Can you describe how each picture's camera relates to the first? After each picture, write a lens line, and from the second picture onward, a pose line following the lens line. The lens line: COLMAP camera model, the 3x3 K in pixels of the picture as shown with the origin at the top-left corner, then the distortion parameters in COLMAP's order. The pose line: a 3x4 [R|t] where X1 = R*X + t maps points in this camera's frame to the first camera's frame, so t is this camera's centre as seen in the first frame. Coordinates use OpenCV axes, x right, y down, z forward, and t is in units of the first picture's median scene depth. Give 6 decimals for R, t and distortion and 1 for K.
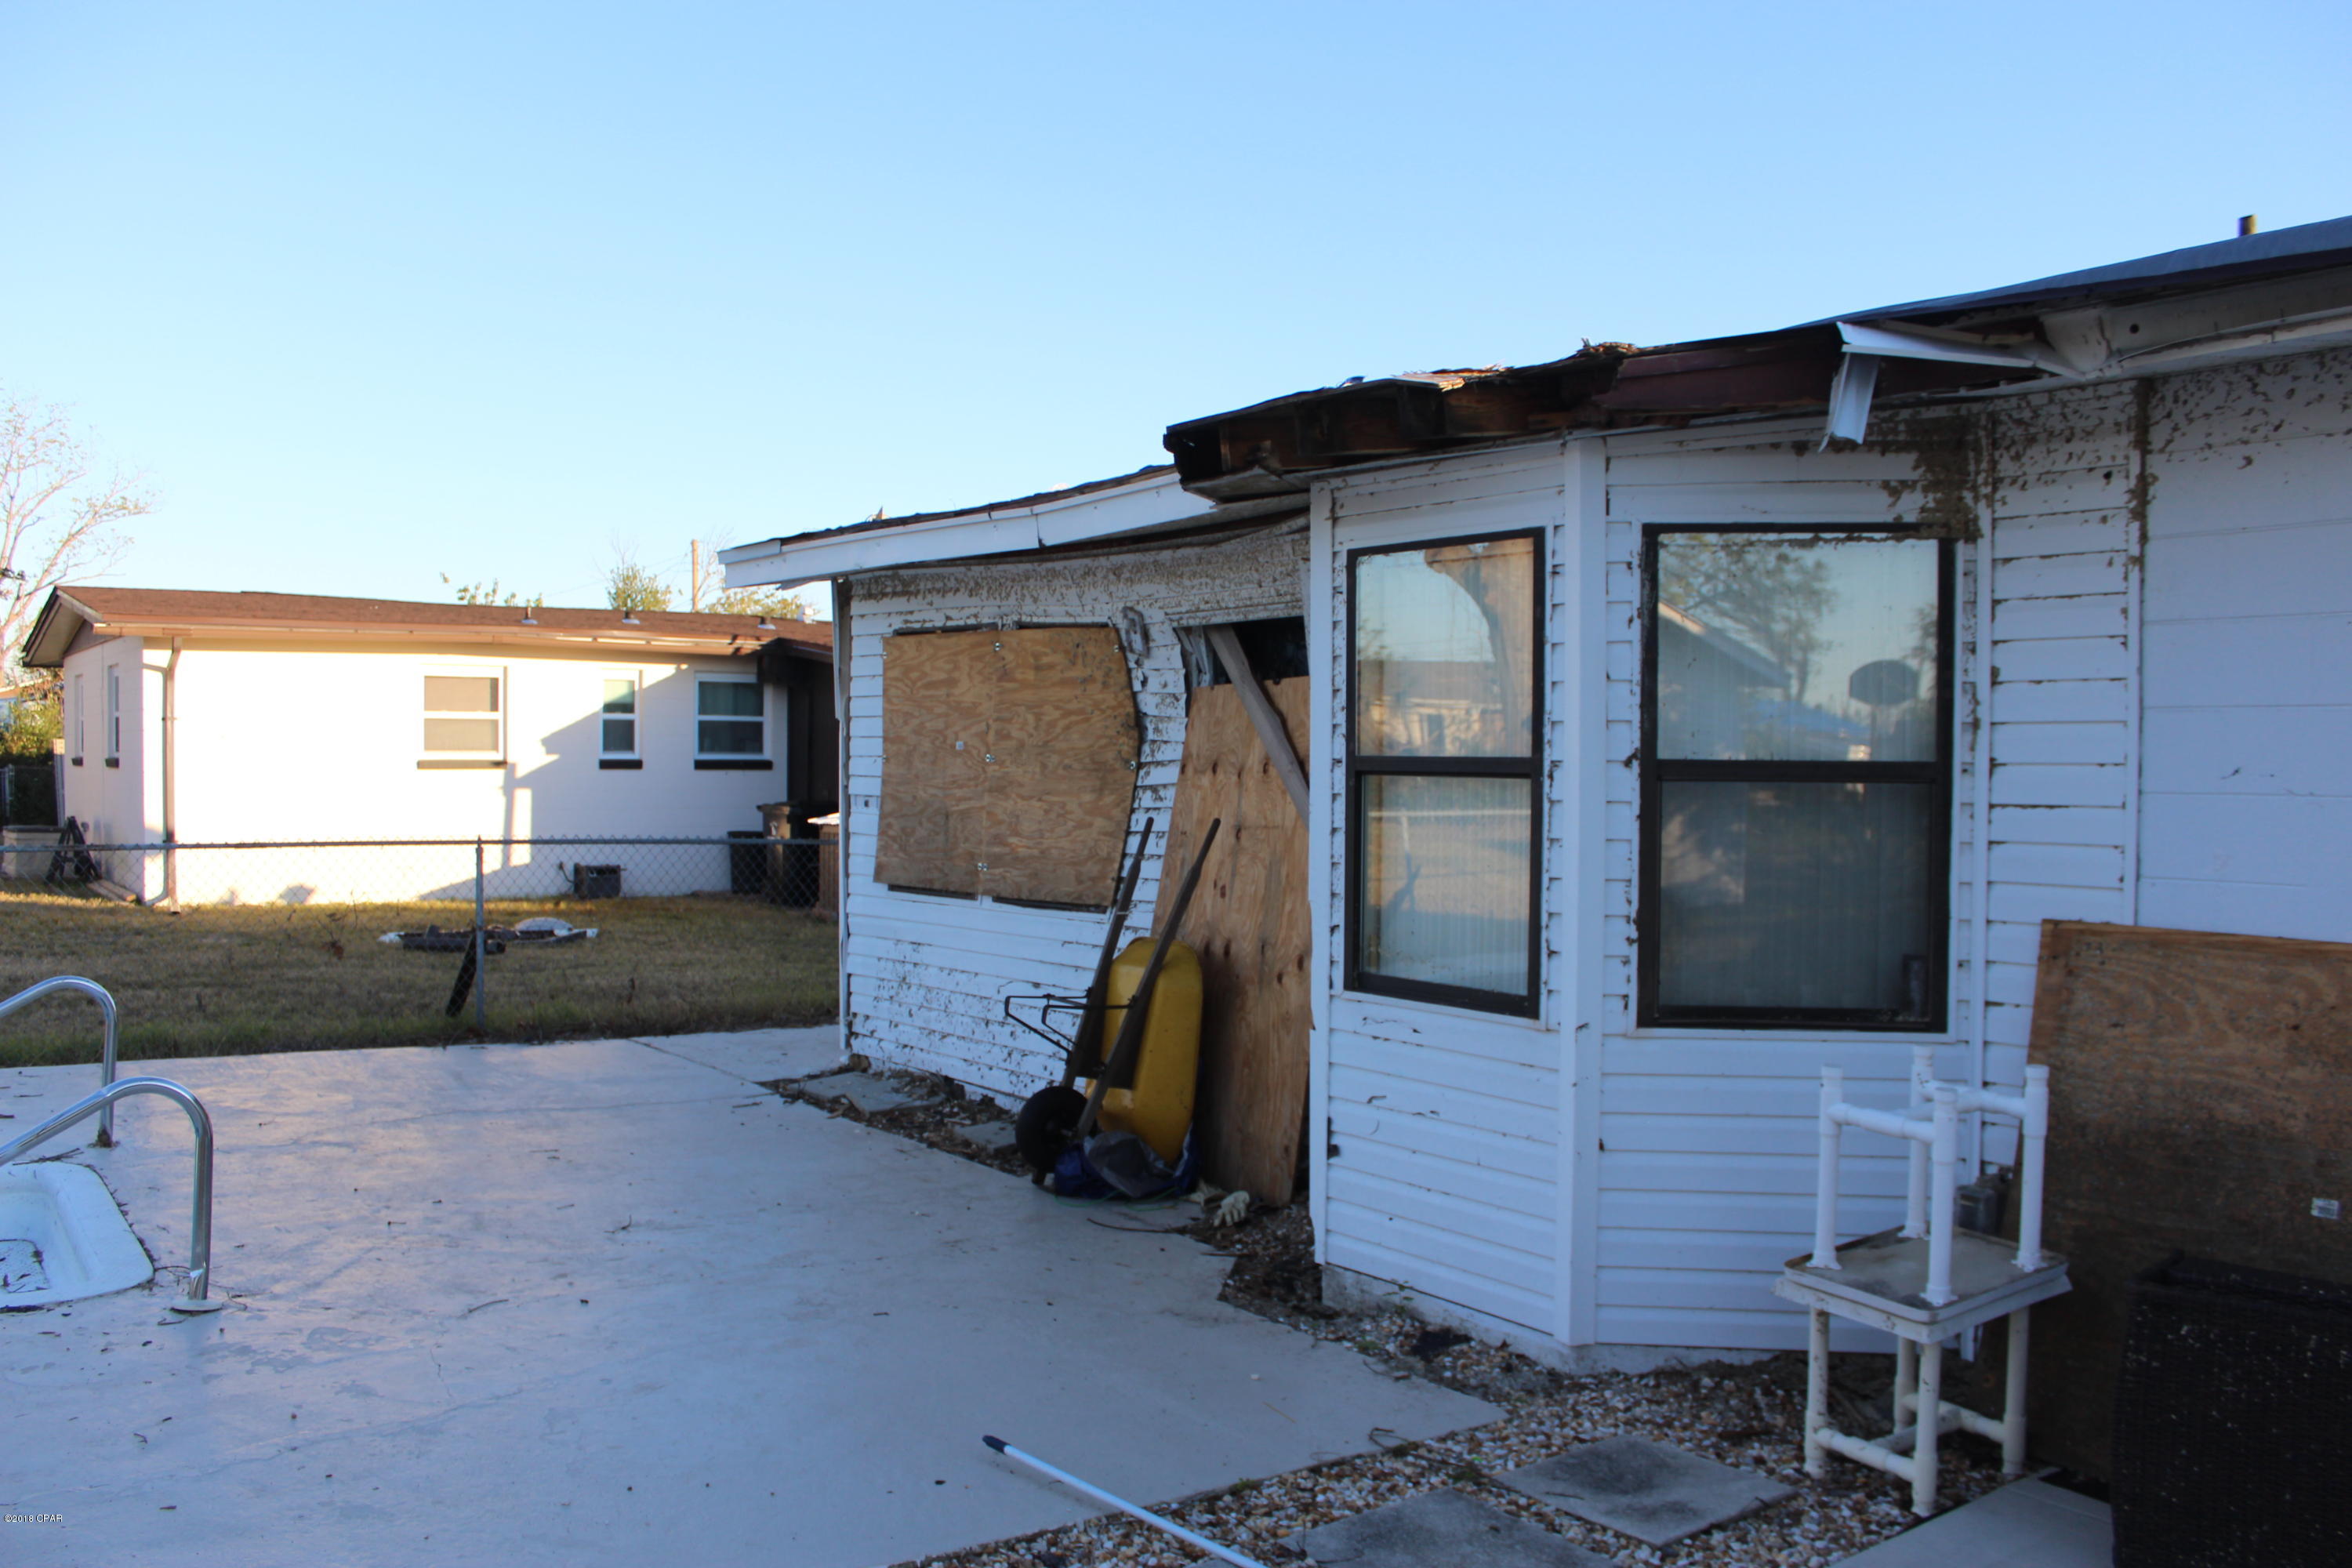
lens RADIAL K [[1937.7, 0, 1168.6], [0, 1937.7, 803.7], [0, 0, 1]] dist [-0.165447, 0.142256]
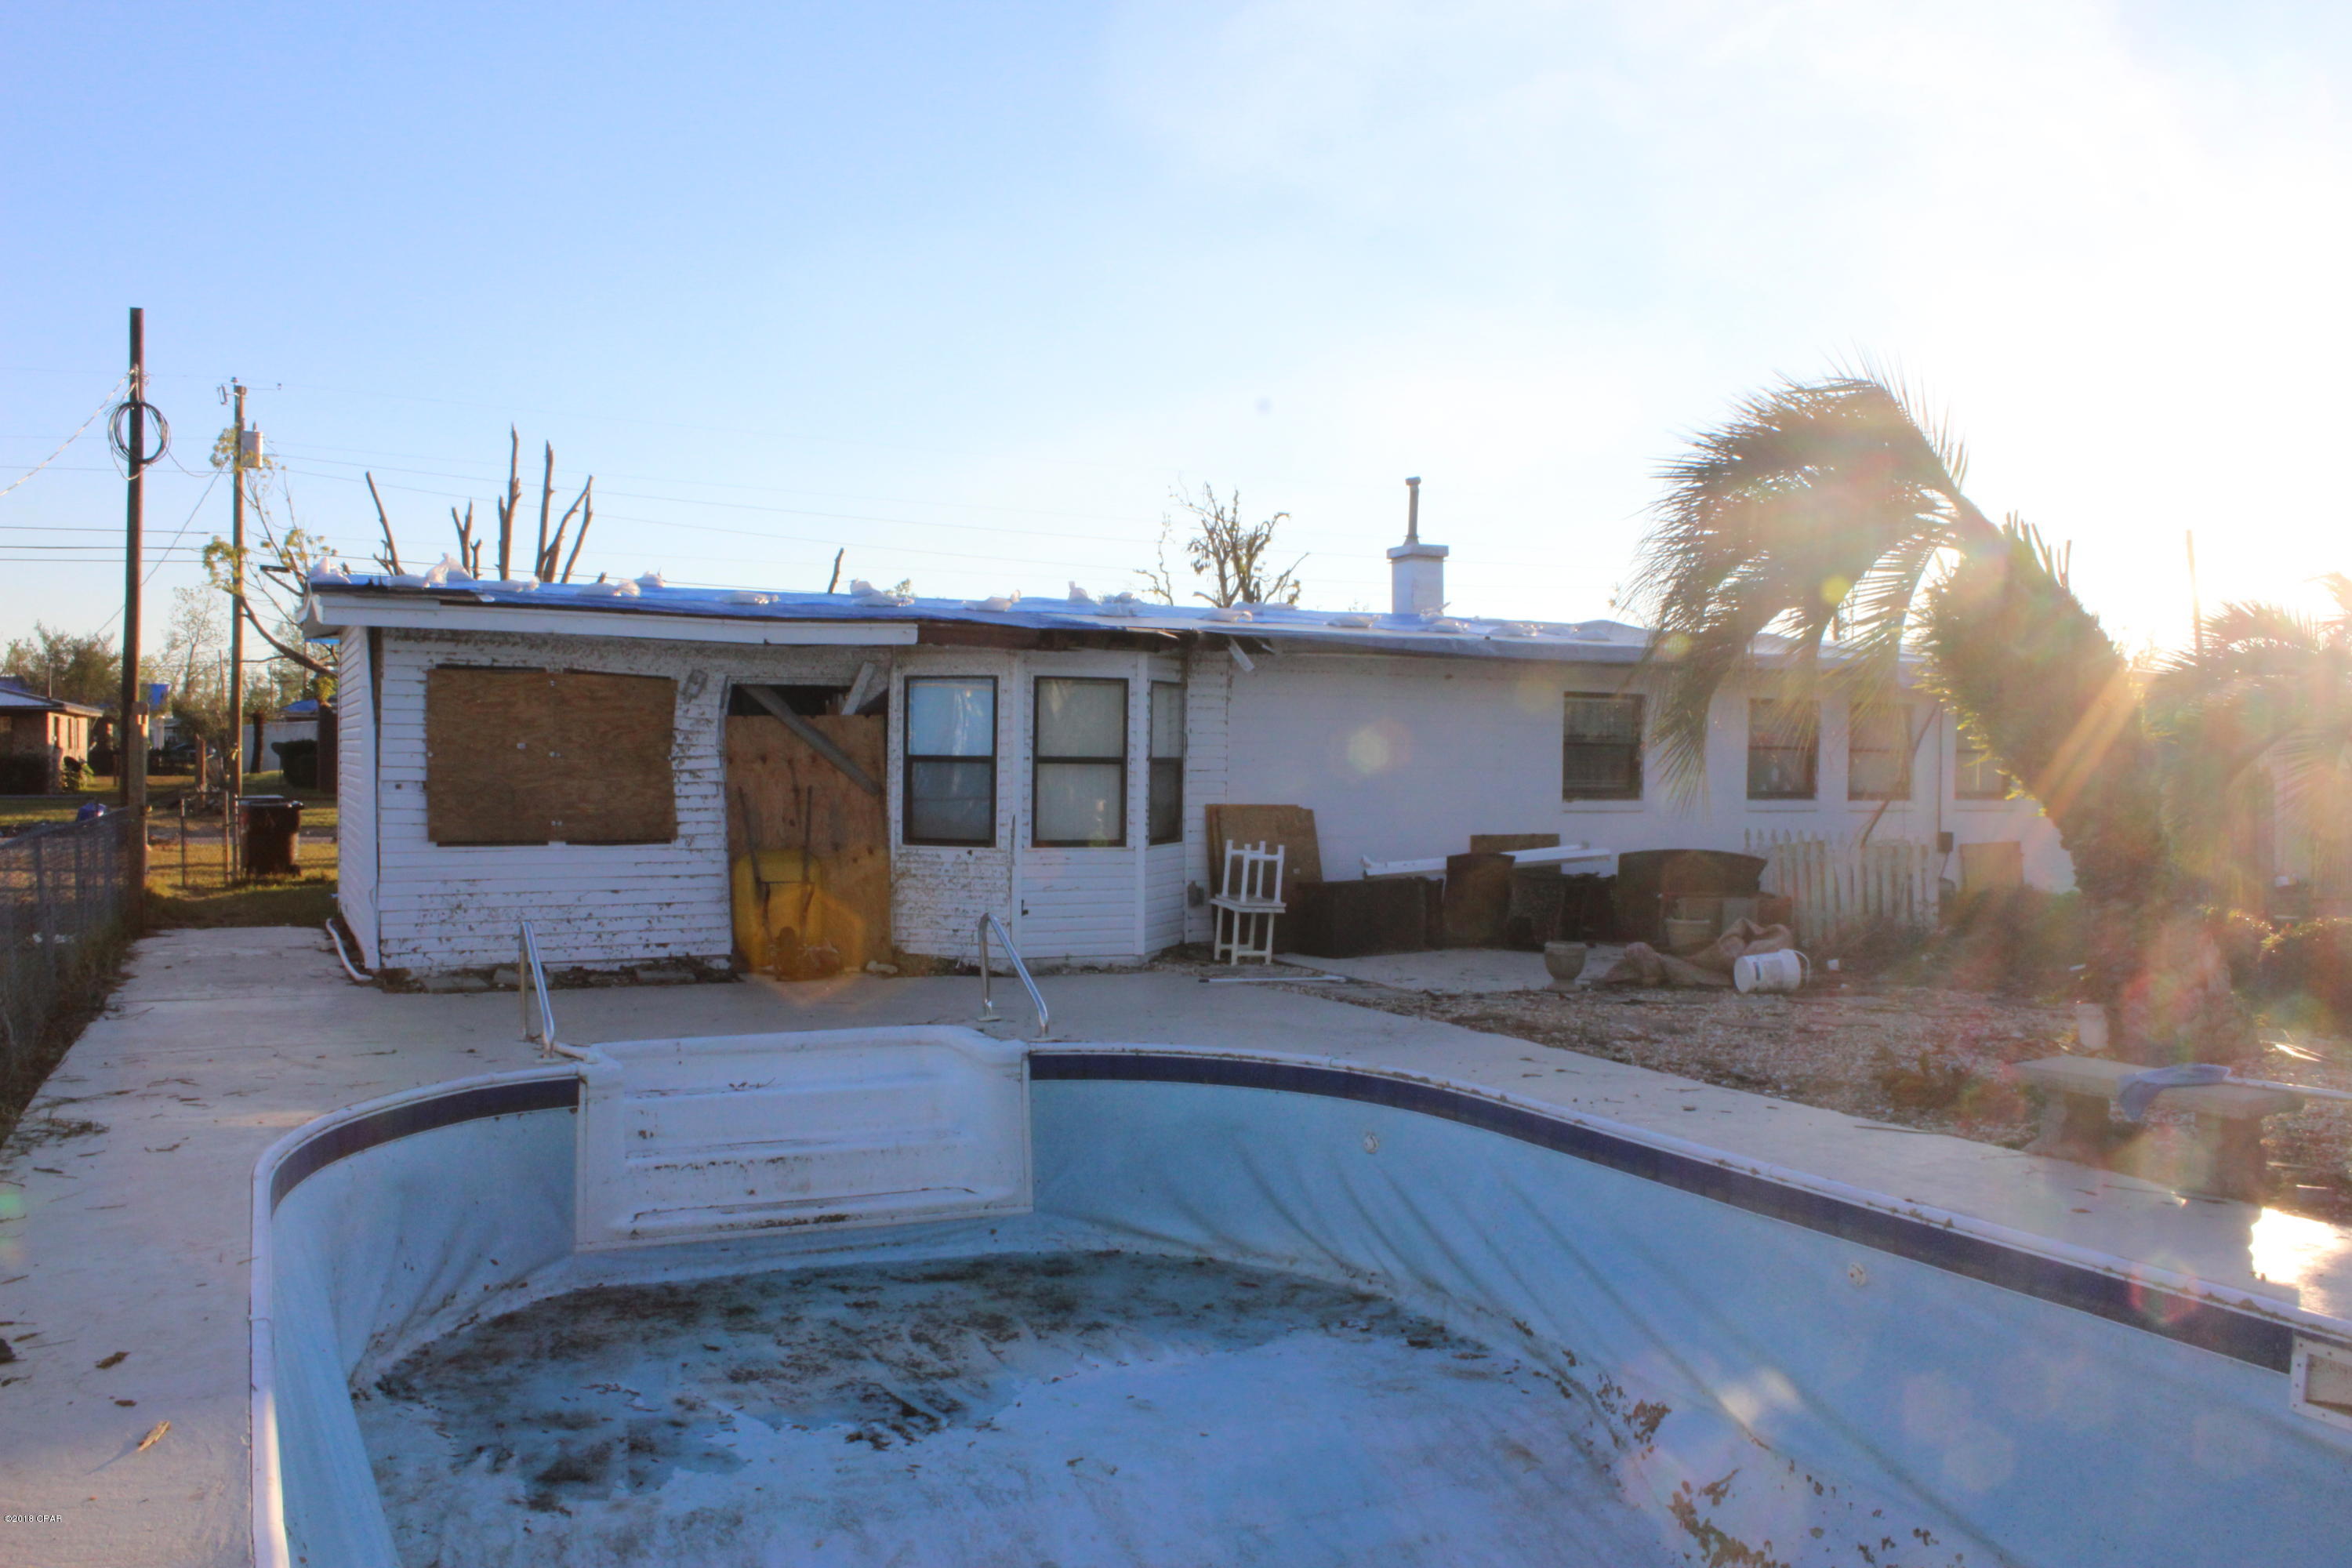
lens RADIAL K [[1937.7, 0, 1168.6], [0, 1937.7, 803.7], [0, 0, 1]] dist [-0.165447, 0.142256]
pose [[0.190181, -0.029506, 0.981306, -1.824158], [0.014796, 0.999521, 0.027186, -0.021694], [-0.981638, 0.009350, 0.190526, 0.256214]]
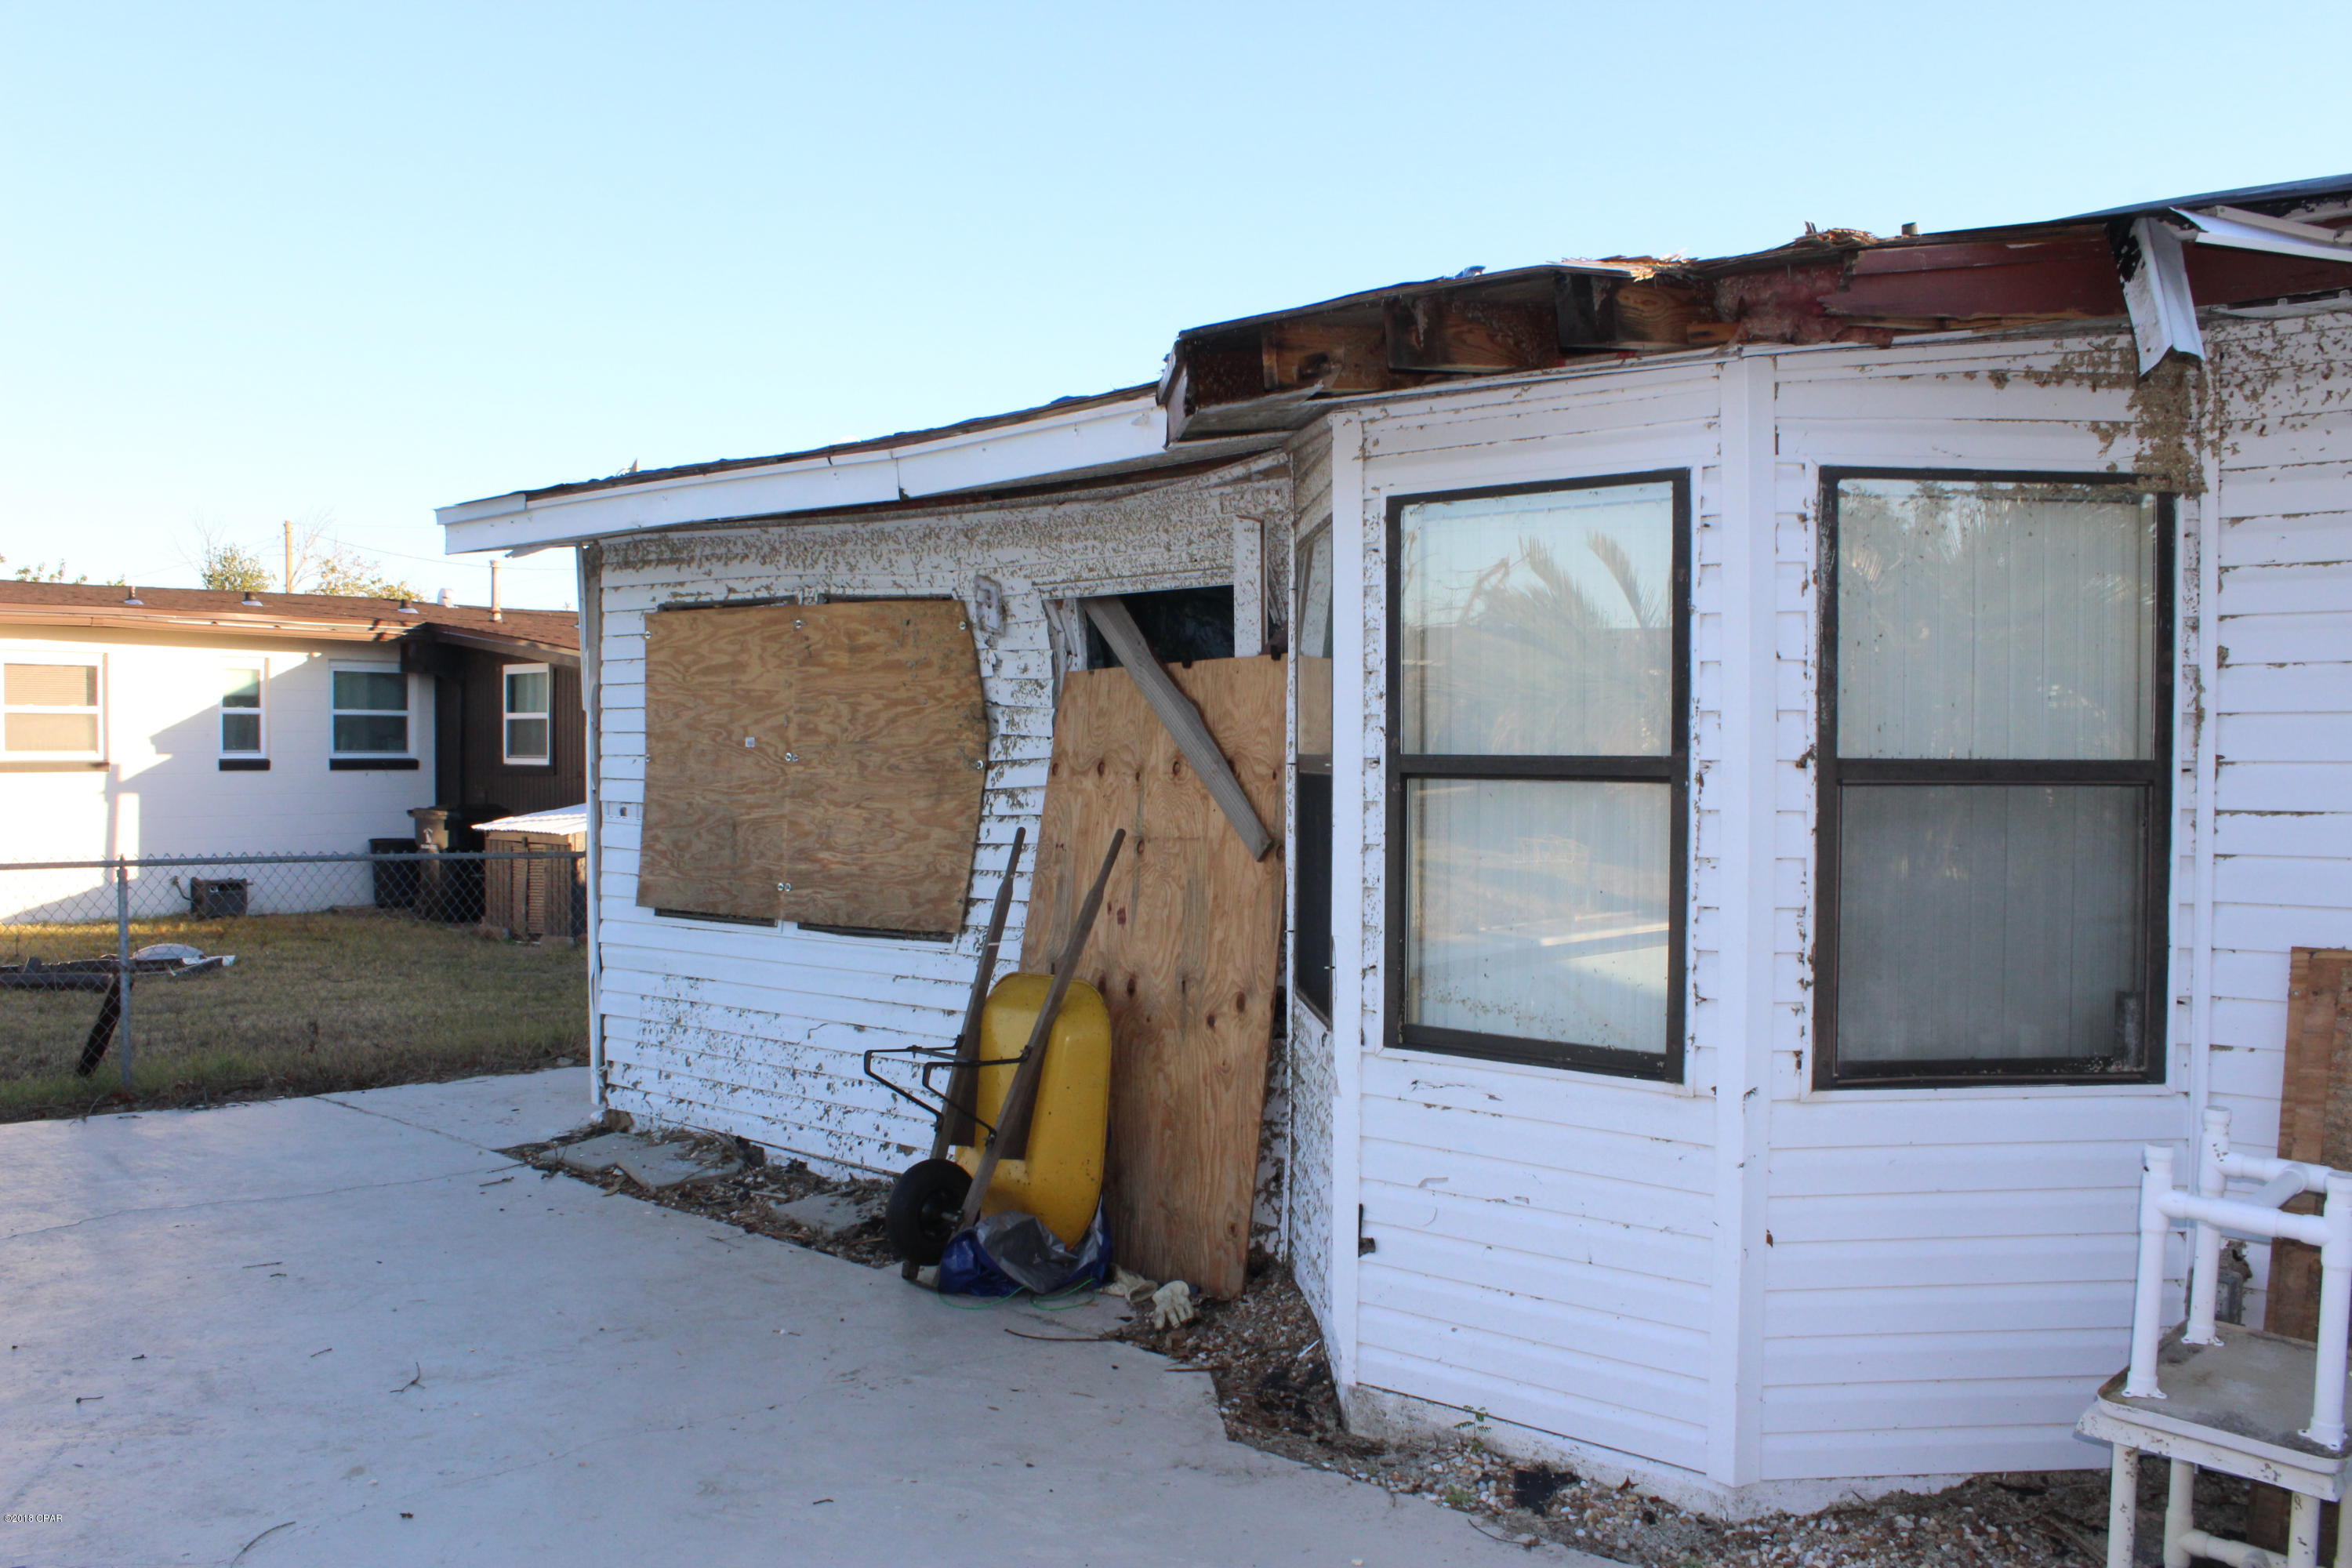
lens RADIAL K [[1943.4, 0, 1172.5], [0, 1943.4, 811.4], [0, 0, 1]] dist [-0.168092, 0.147907]
pose [[0.979320, -0.010210, 0.202061, -0.119650], [0.008778, 0.999930, 0.007982, -0.006444], [-0.202128, -0.006043, 0.979340, 0.177831]]
